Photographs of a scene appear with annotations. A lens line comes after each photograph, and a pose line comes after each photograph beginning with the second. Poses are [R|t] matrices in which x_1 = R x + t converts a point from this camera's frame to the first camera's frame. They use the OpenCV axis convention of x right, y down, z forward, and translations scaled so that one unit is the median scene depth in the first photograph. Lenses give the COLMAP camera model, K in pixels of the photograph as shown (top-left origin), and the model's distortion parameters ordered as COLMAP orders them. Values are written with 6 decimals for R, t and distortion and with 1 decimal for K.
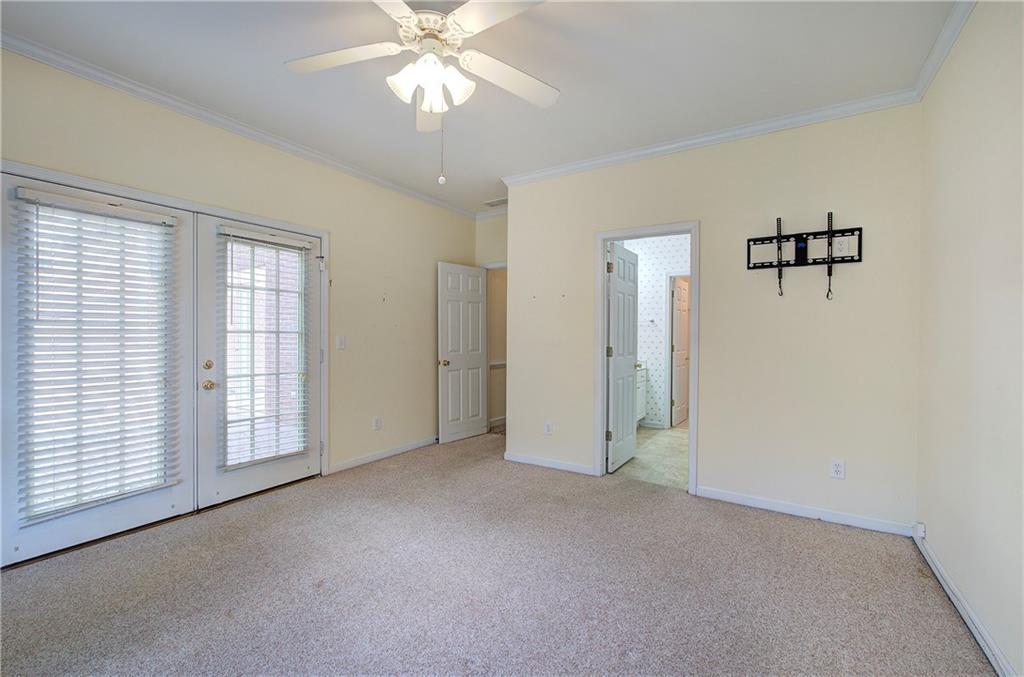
lens RADIAL K [[433.8, 0, 515.7], [0, 433.8, 337.4], [0, 0, 1]] dist [-0.004824, 0.000799]
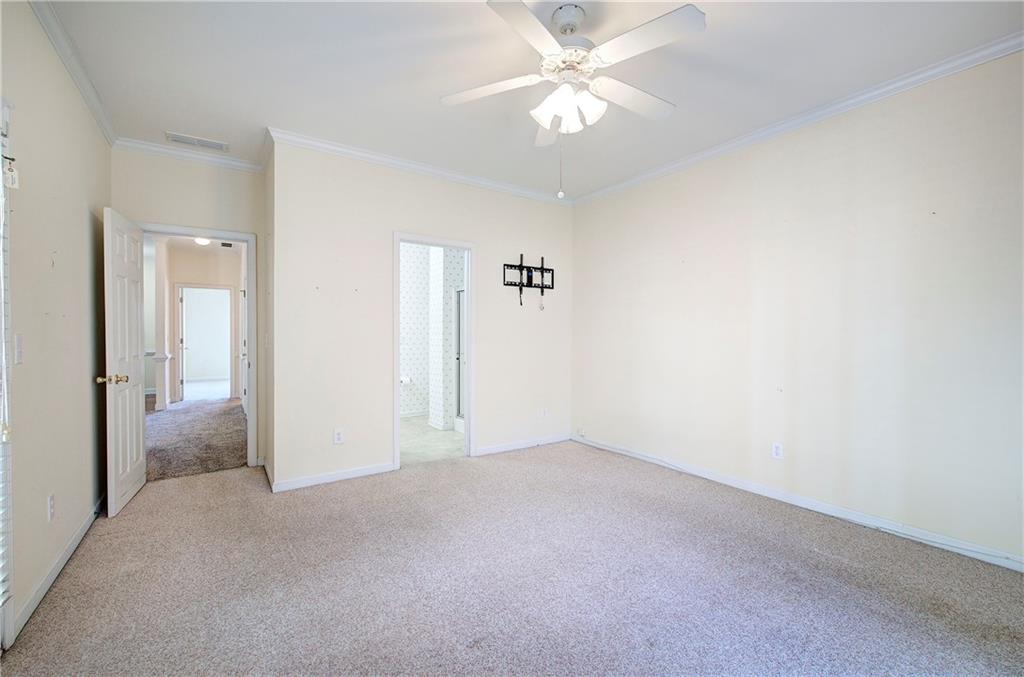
lens RADIAL K [[433.8, 0, 515.7], [0, 433.8, 337.4], [0, 0, 1]] dist [-0.004824, 0.000799]
pose [[0.396735, -0.013375, 0.917836, -0.798630], [0.009093, 0.999902, 0.010641, -0.000970], [-0.917888, 0.004125, 0.396818, 0.421758]]
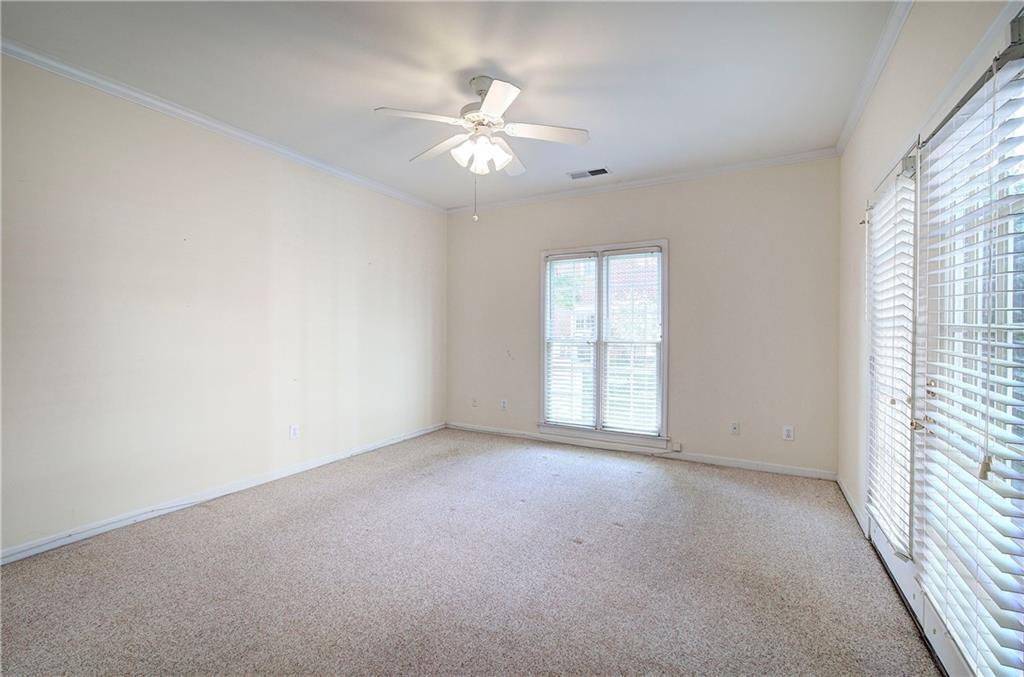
lens RADIAL K [[442.0, 0, 519.0], [0, 442.0, 335.9], [0, 0, 1]] dist [-0.002088, 0.000383]
pose [[-0.997819, -0.006052, -0.065738, -0.138082], [-0.007113, 0.999848, 0.015919, -0.004252], [0.065632, 0.016352, -0.997710, 1.532431]]
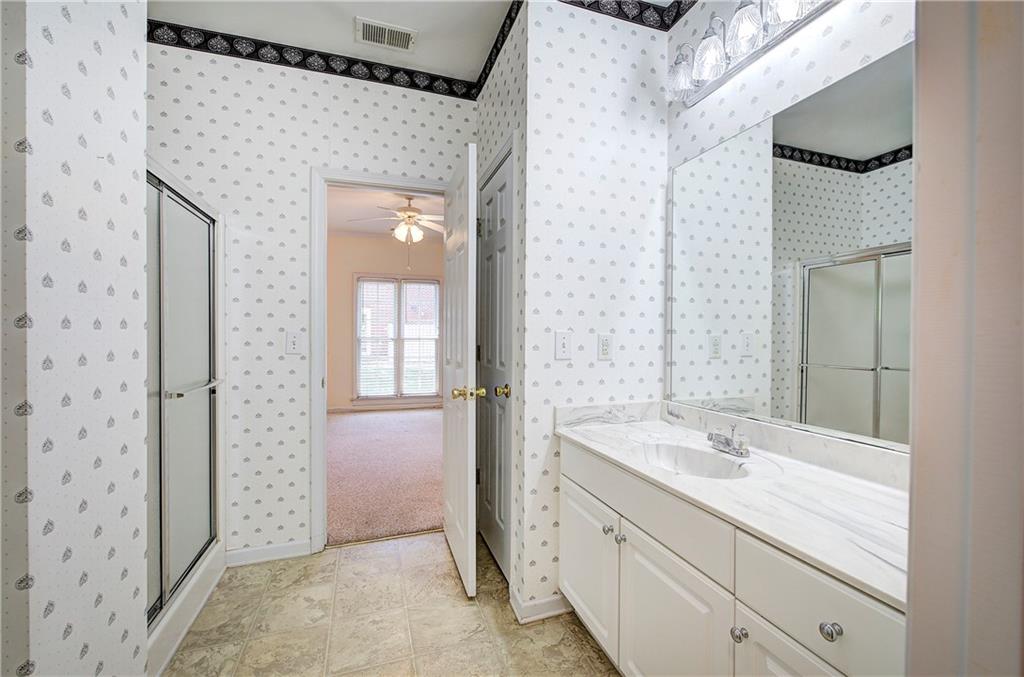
lens RADIAL K [[433.8, 0, 515.7], [0, 433.8, 337.4], [0, 0, 1]] dist [-0.004824, 0.000799]
pose [[-0.631579, 0.000245, -0.775311, 0.875471], [-0.009583, 0.999921, 0.008123, 0.007714], [0.775252, 0.012560, -0.631527, 1.943473]]
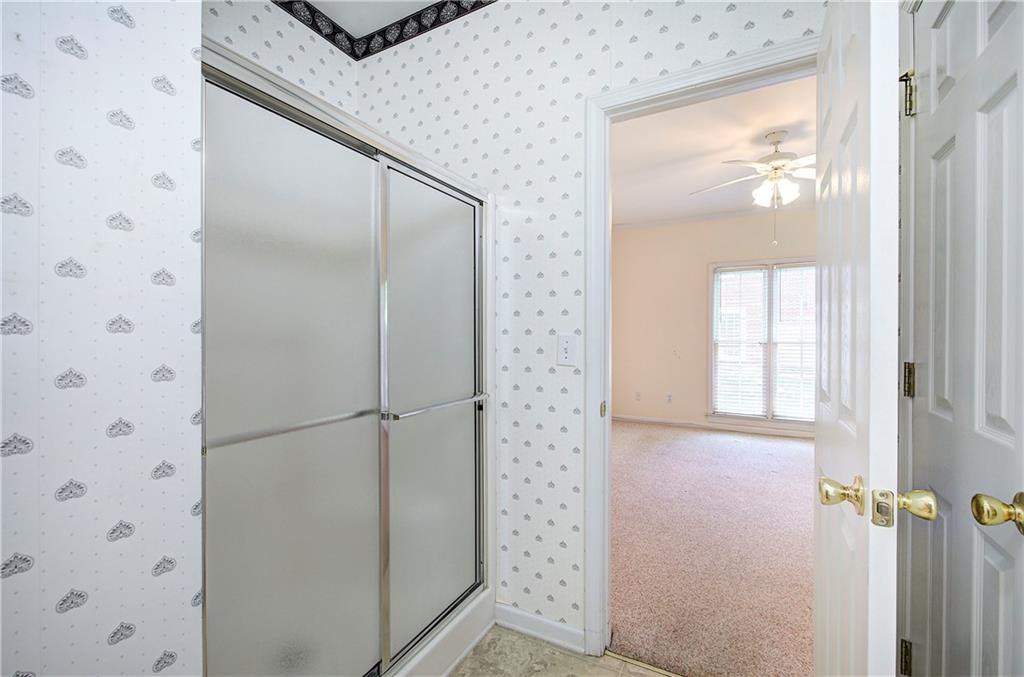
lens RADIAL K [[433.8, 0, 515.7], [0, 433.8, 337.4], [0, 0, 1]] dist [-0.004824, 0.000799]
pose [[-0.998004, -0.003076, -0.063080, 0.619810], [-0.003678, 0.999949, 0.009424, 0.006054], [0.063047, 0.009637, -0.997964, 1.696596]]
